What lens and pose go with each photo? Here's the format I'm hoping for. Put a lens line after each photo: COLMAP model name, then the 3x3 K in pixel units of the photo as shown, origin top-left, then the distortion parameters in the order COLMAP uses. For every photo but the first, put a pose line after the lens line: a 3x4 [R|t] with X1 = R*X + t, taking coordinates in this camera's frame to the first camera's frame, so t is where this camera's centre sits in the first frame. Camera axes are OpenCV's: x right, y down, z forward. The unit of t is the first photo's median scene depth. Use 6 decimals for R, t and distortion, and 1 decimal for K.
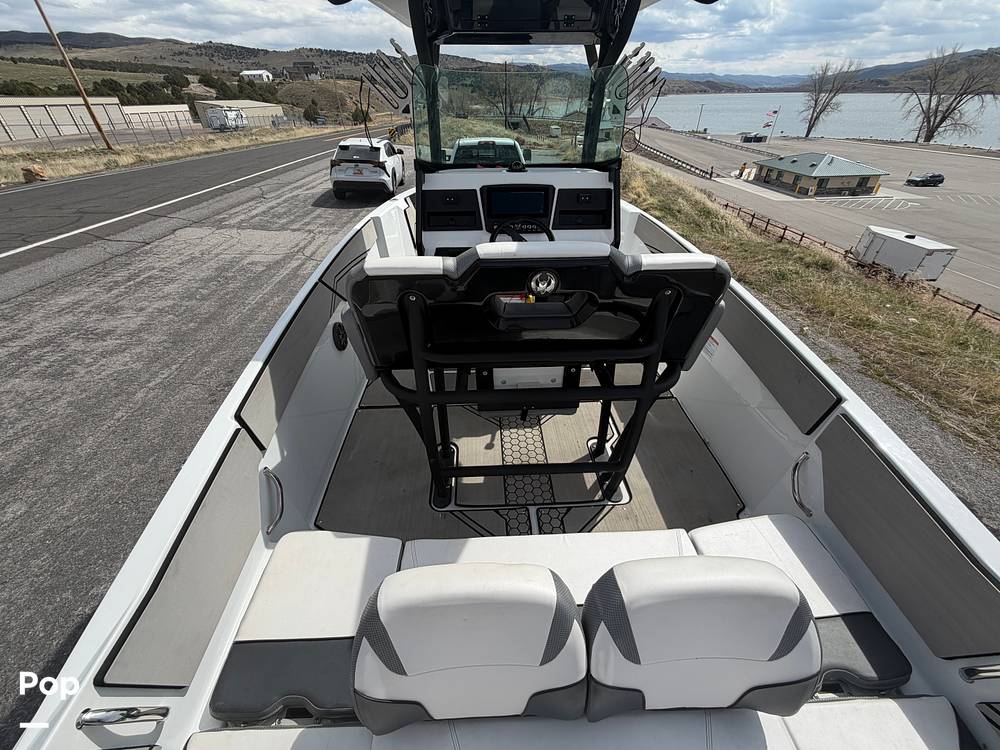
lens RADIAL K [[398.4, 0, 498.8], [0, 398.4, 375.0], [0, 0, 1]] dist [-0.000752, 0.000270]
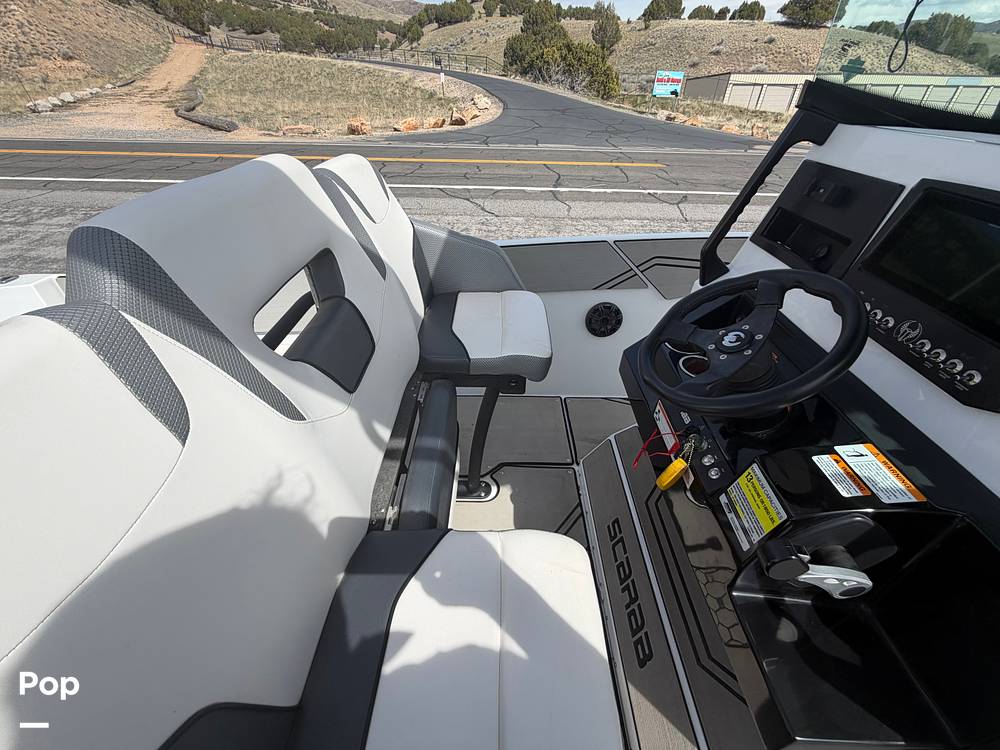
lens RADIAL K [[398.4, 0, 498.8], [0, 398.4, 375.0], [0, 0, 1]] dist [-0.000752, 0.000270]
pose [[-0.048708, 0.601657, -0.797268, 0.107711], [-0.578691, 0.633593, 0.513495, -0.110414], [0.814091, 0.486383, 0.317312, 0.224919]]
